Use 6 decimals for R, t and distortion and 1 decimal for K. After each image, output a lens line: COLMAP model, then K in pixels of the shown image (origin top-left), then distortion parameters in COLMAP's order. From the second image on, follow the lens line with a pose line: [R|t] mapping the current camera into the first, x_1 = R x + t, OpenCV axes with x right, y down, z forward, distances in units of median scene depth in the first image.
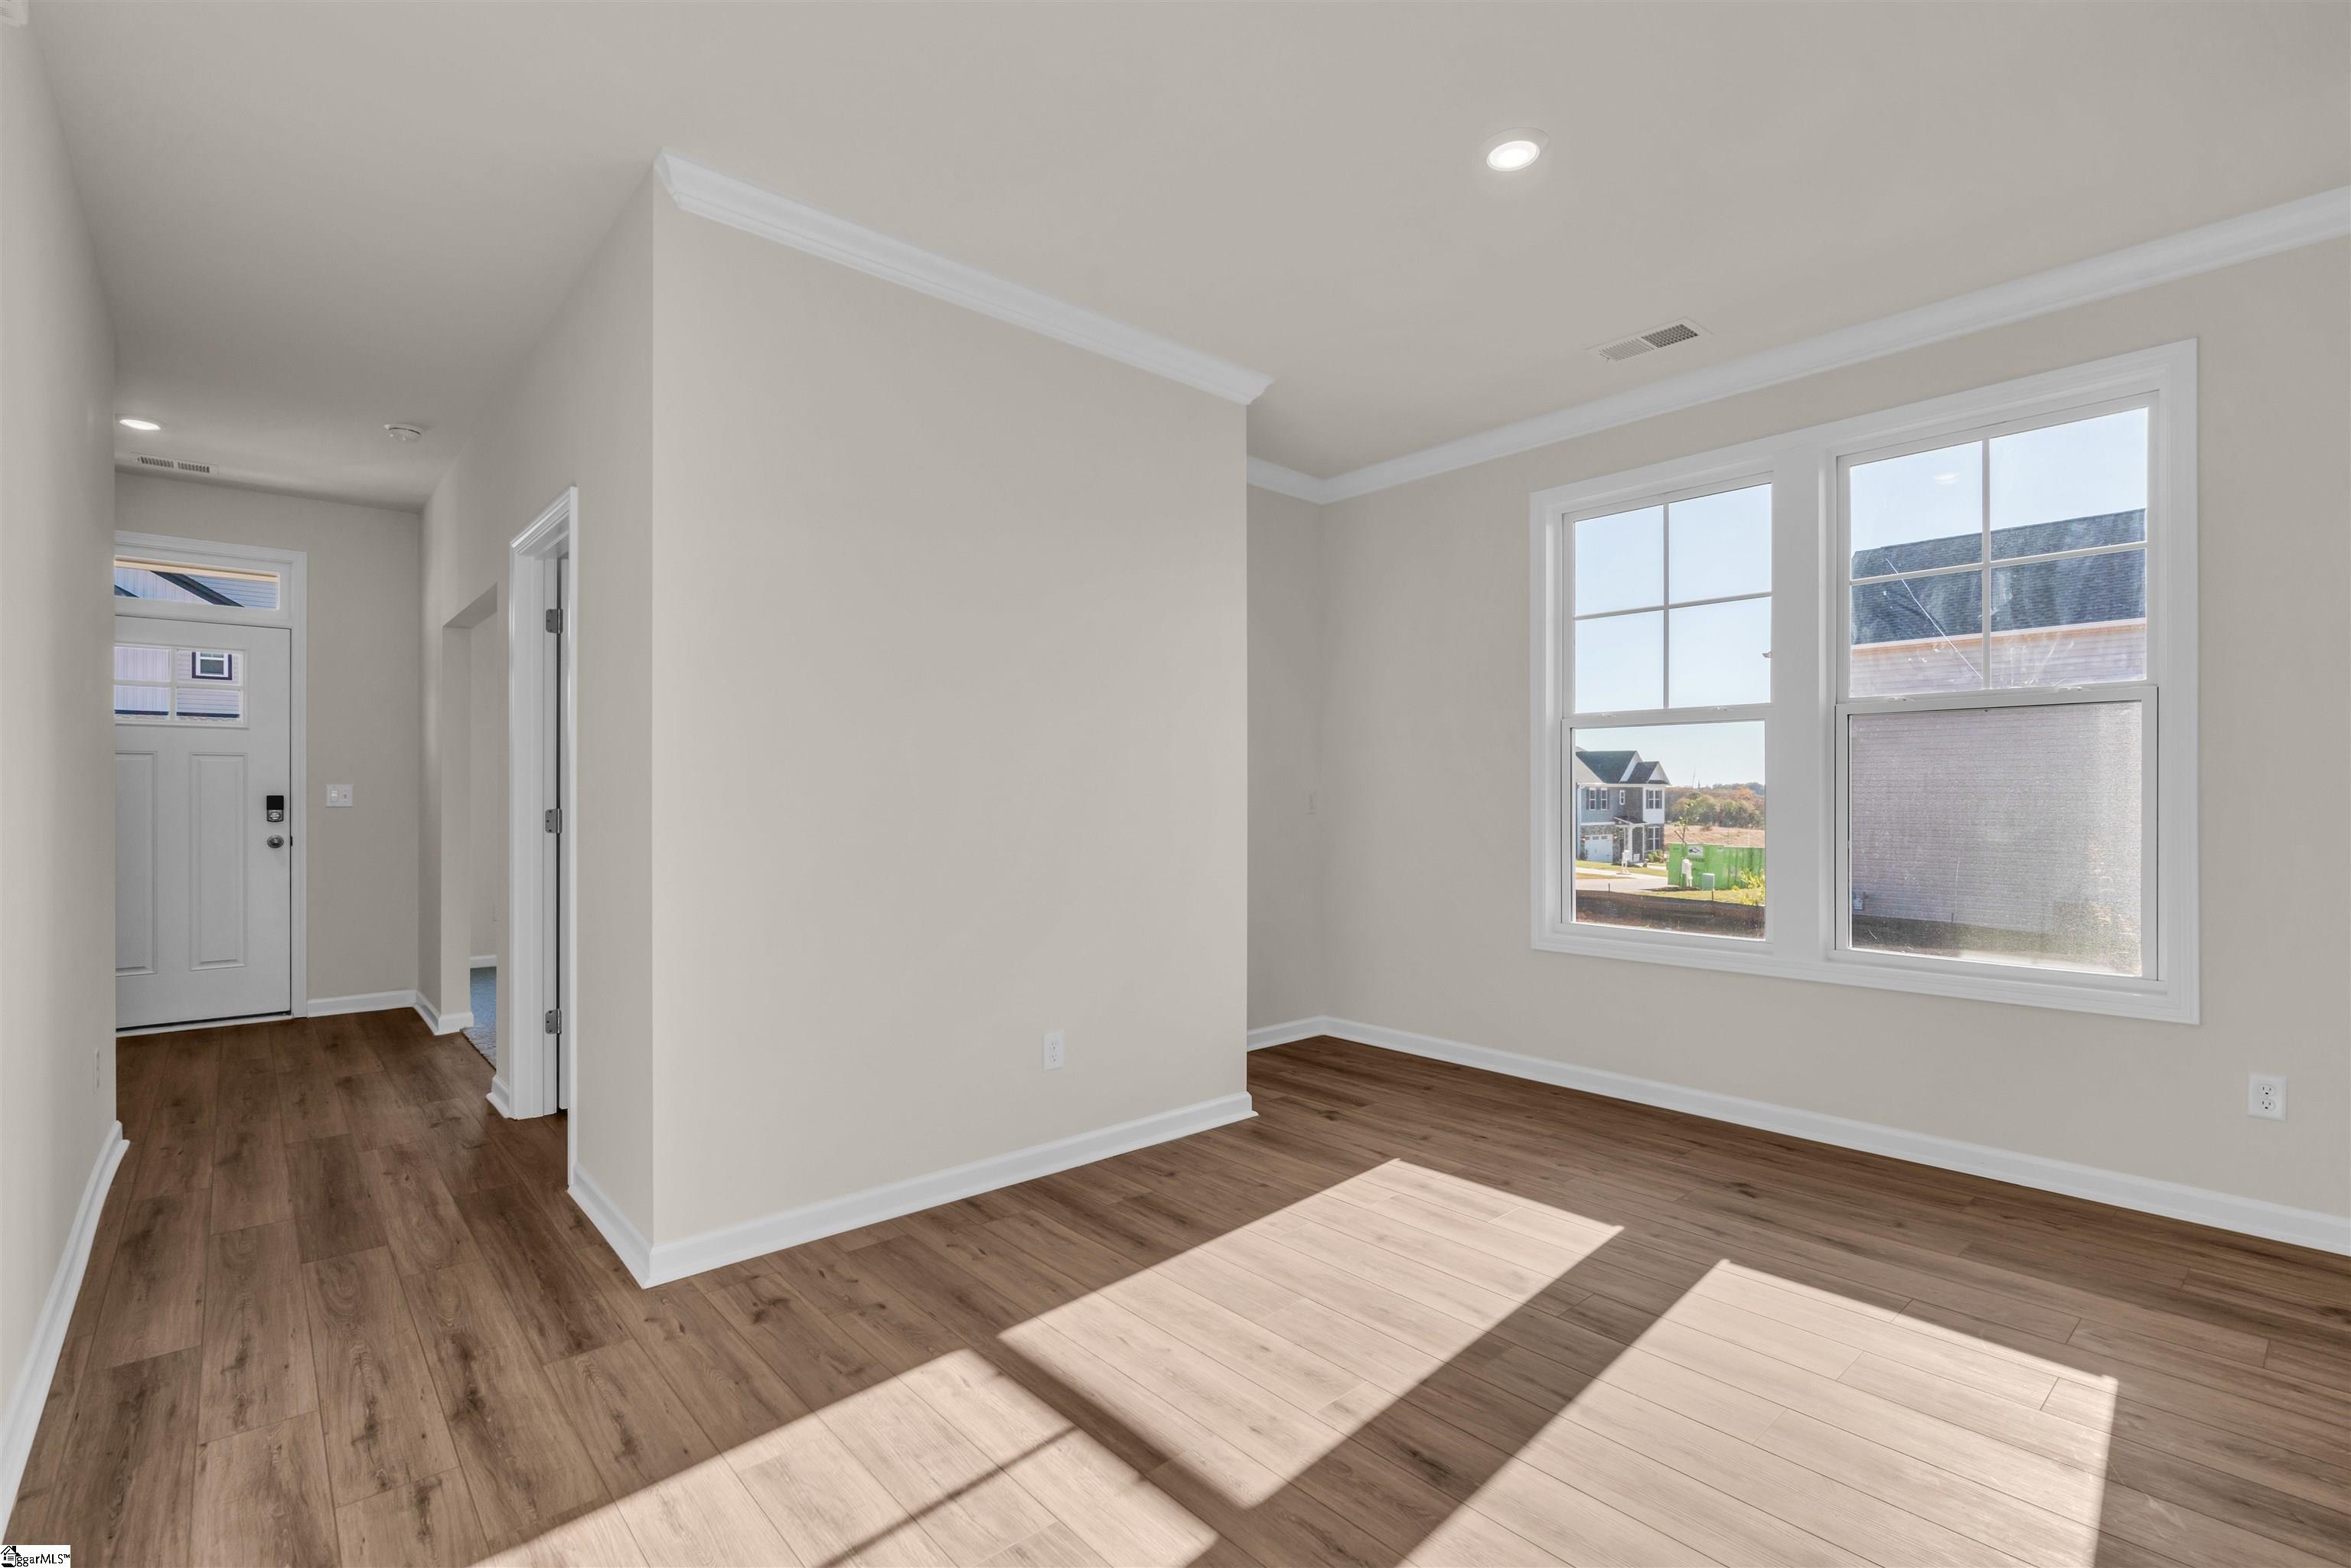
lens RADIAL K [[1066.6, 0, 1162.9], [0, 1066.6, 795.5], [0, 0, 1]] dist [-0.007180, 0.002945]
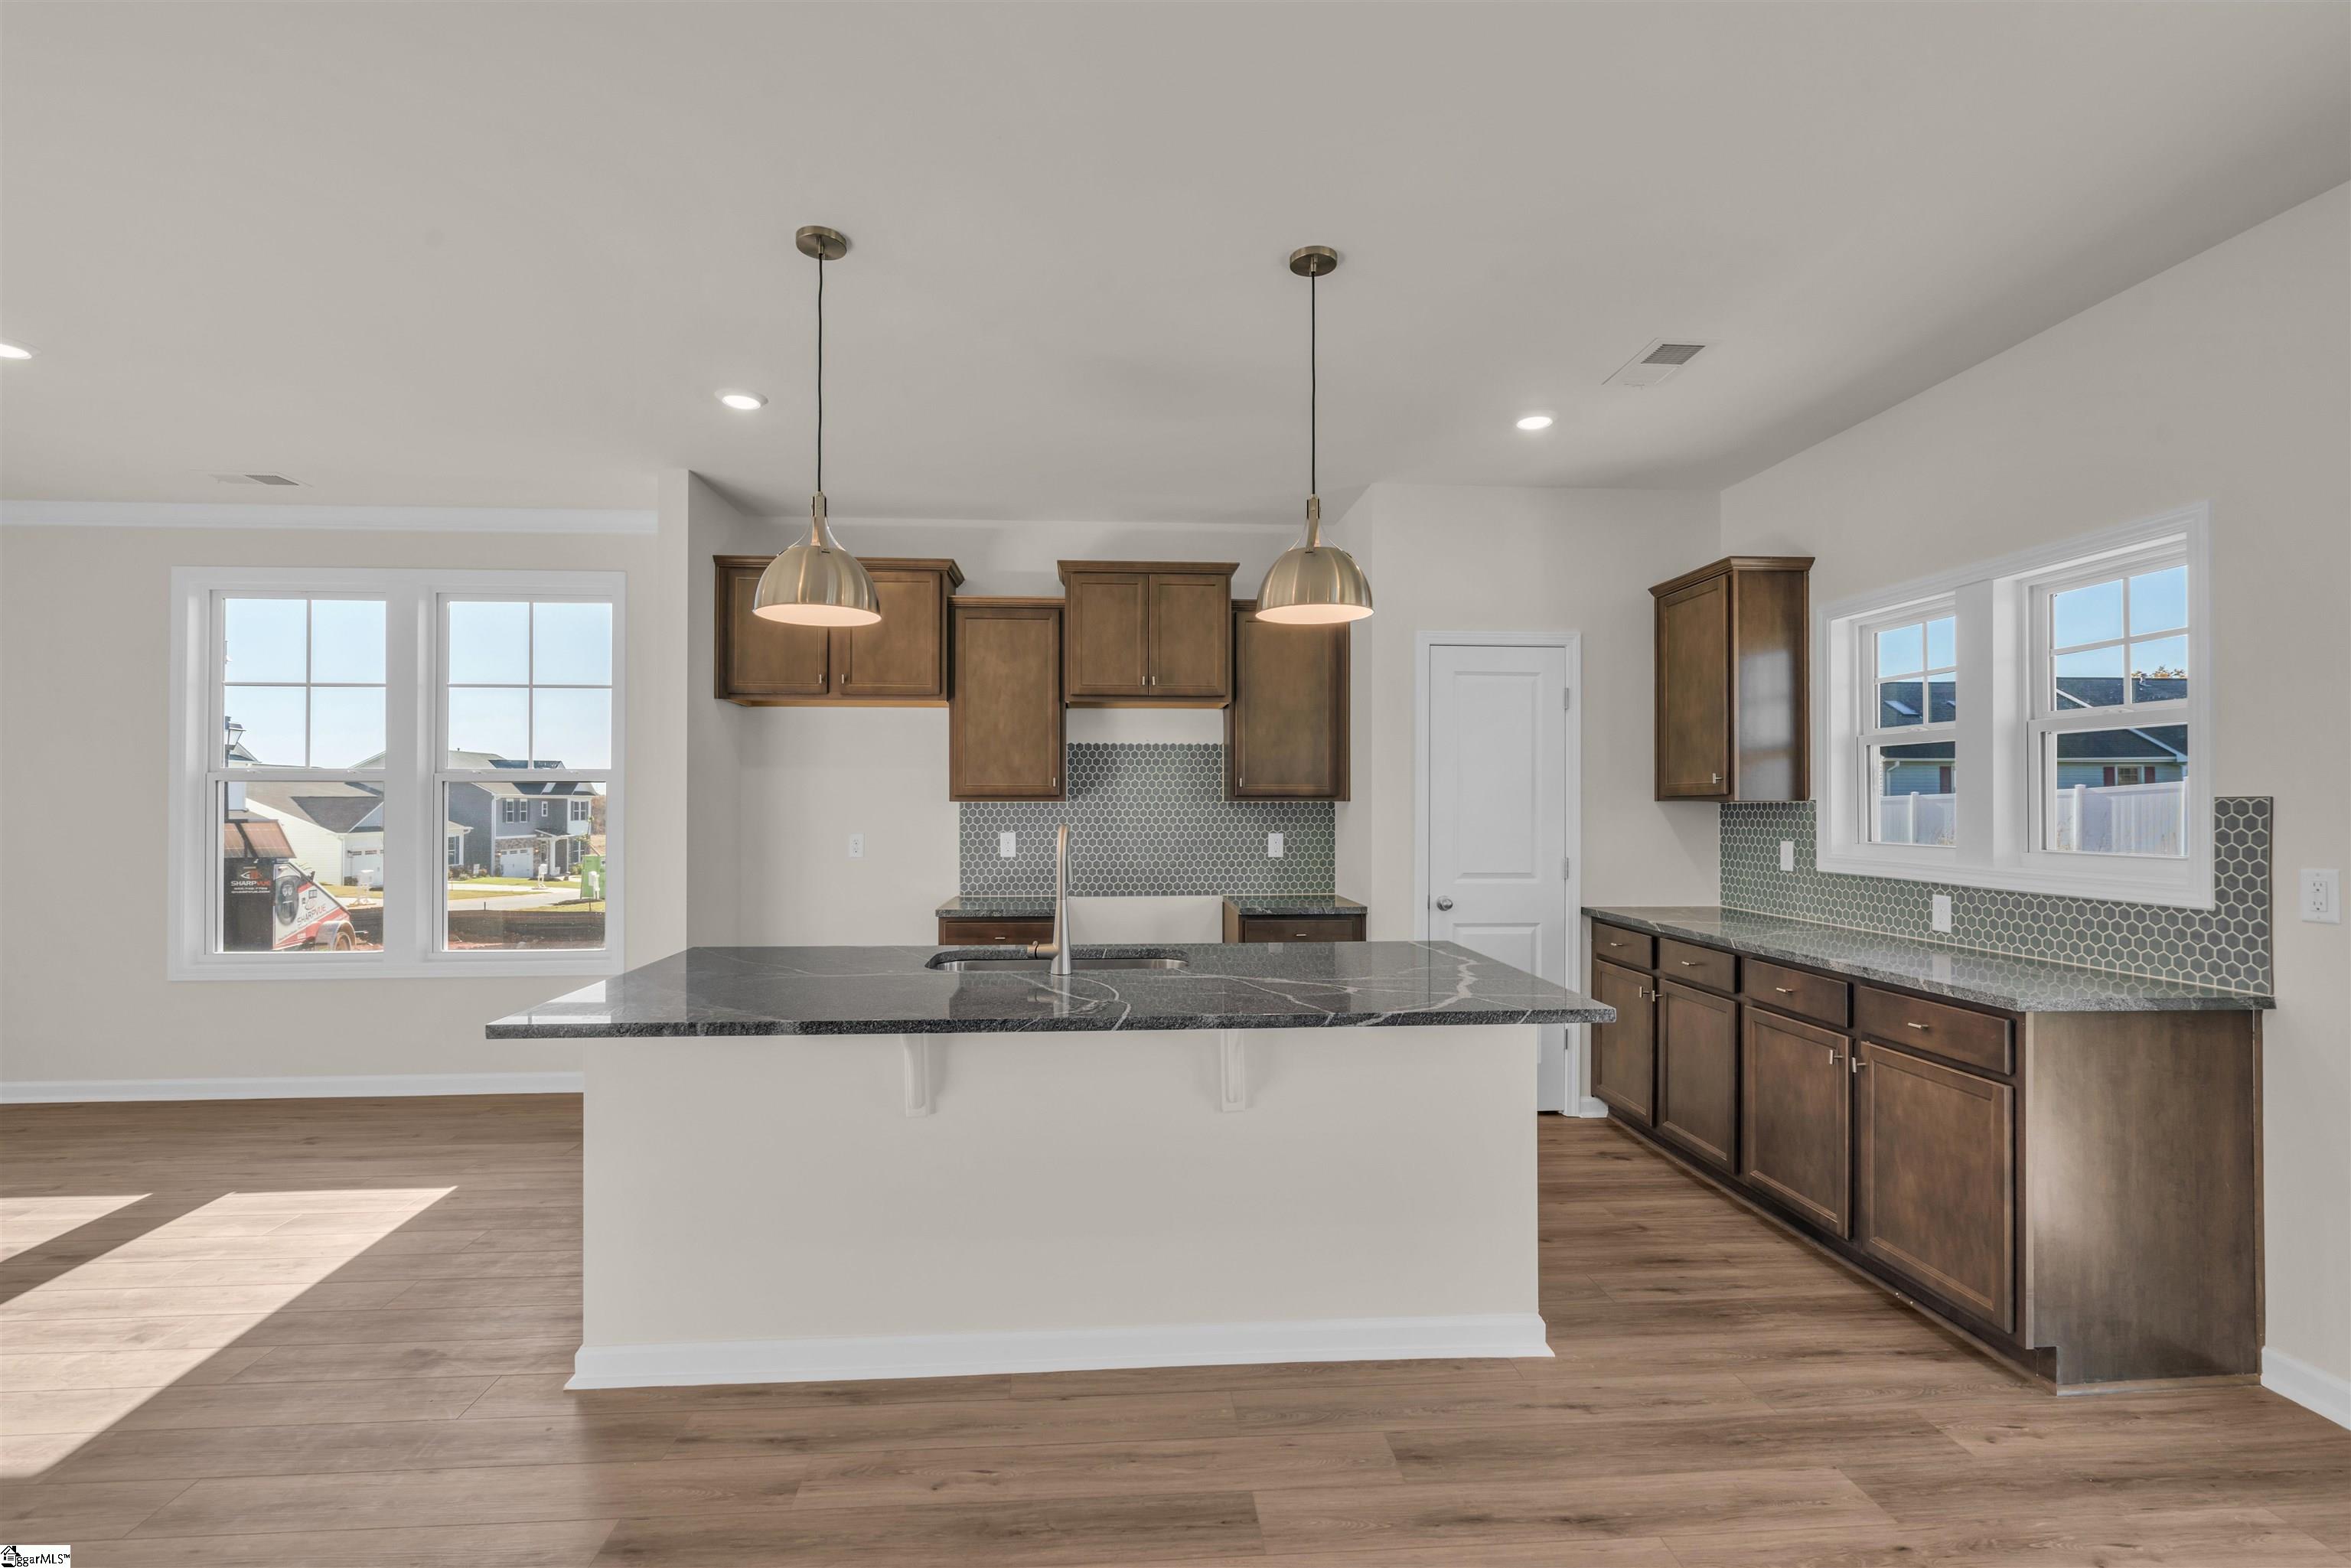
lens RADIAL K [[1066.6, 0, 1170.6], [0, 1066.6, 793.7], [0, 0, 1]] dist [-0.007180, 0.002945]
pose [[0.604020, 0.007545, 0.796933, 0.107665], [0.000298, 0.999953, -0.009693, -0.043183], [-0.796969, 0.006092, 0.603990, -0.546143]]
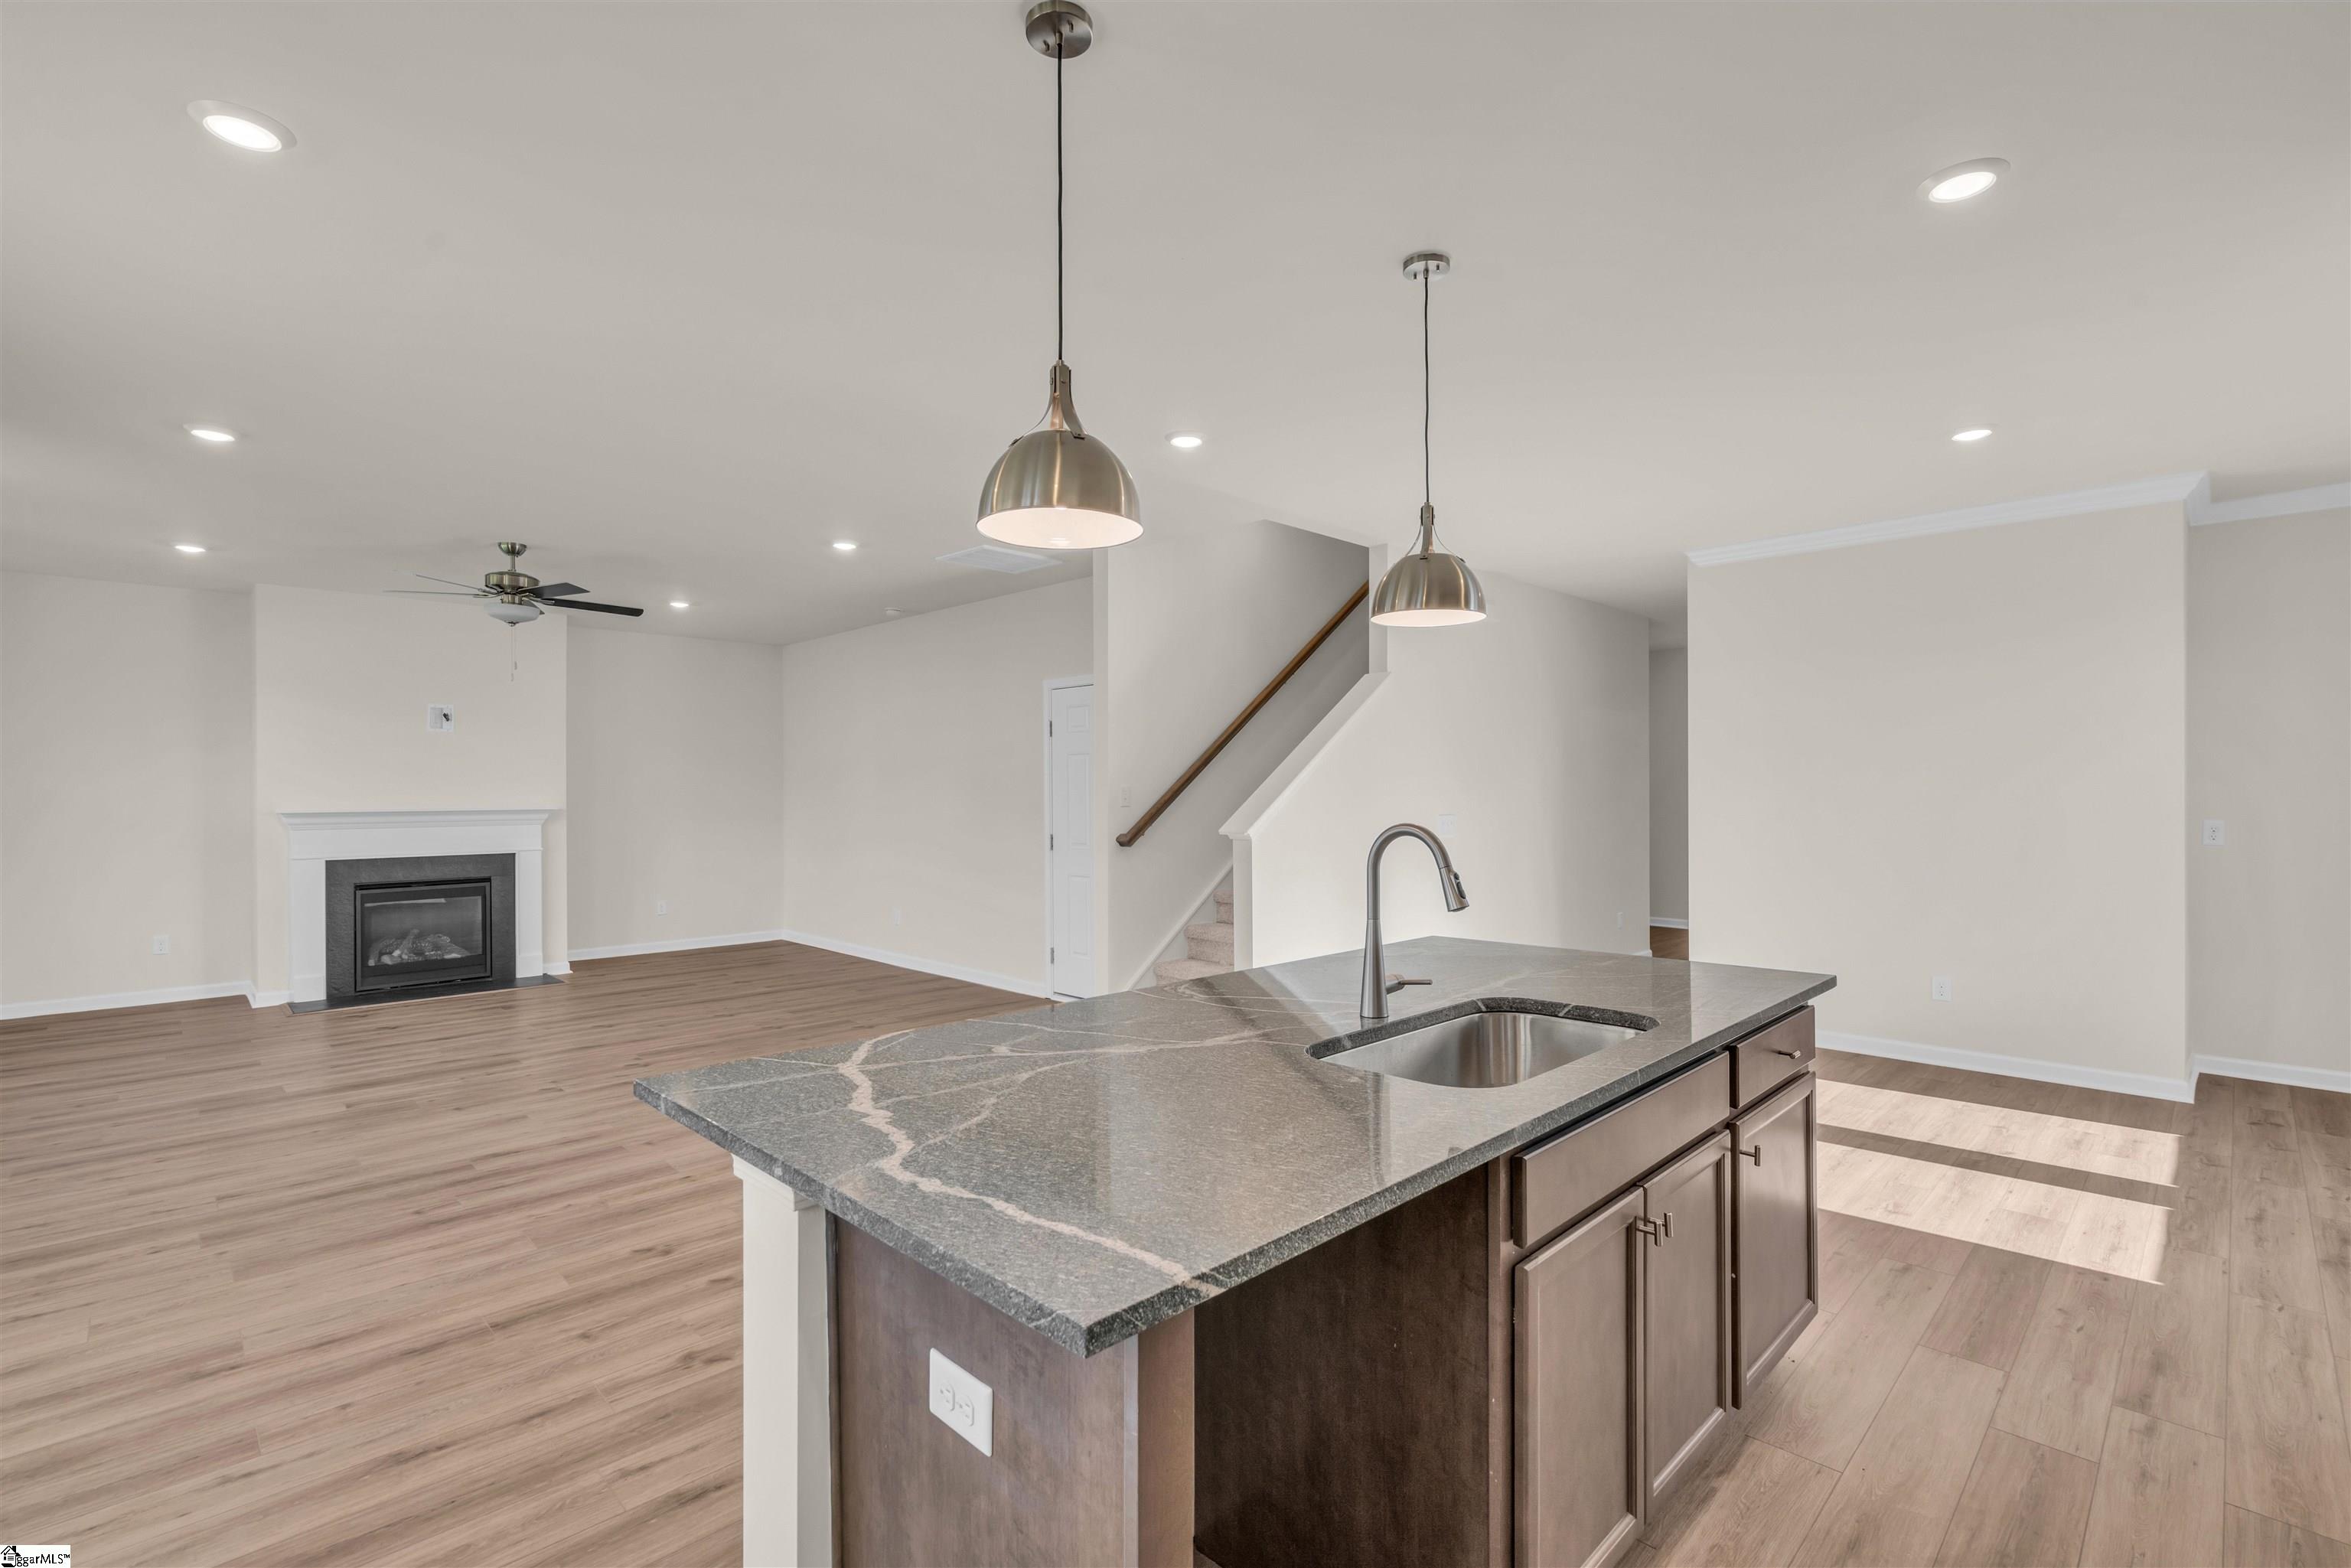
lens RADIAL K [[1066.6, 0, 1179.4], [0, 1066.6, 788.2], [0, 0, 1]] dist [-0.007180, 0.002945]
pose [[0.062840, -0.002797, -0.998020, 1.180083], [0.002753, 0.999993, -0.002629, -0.046345], [0.998020, -0.002582, 0.062848, -0.186854]]
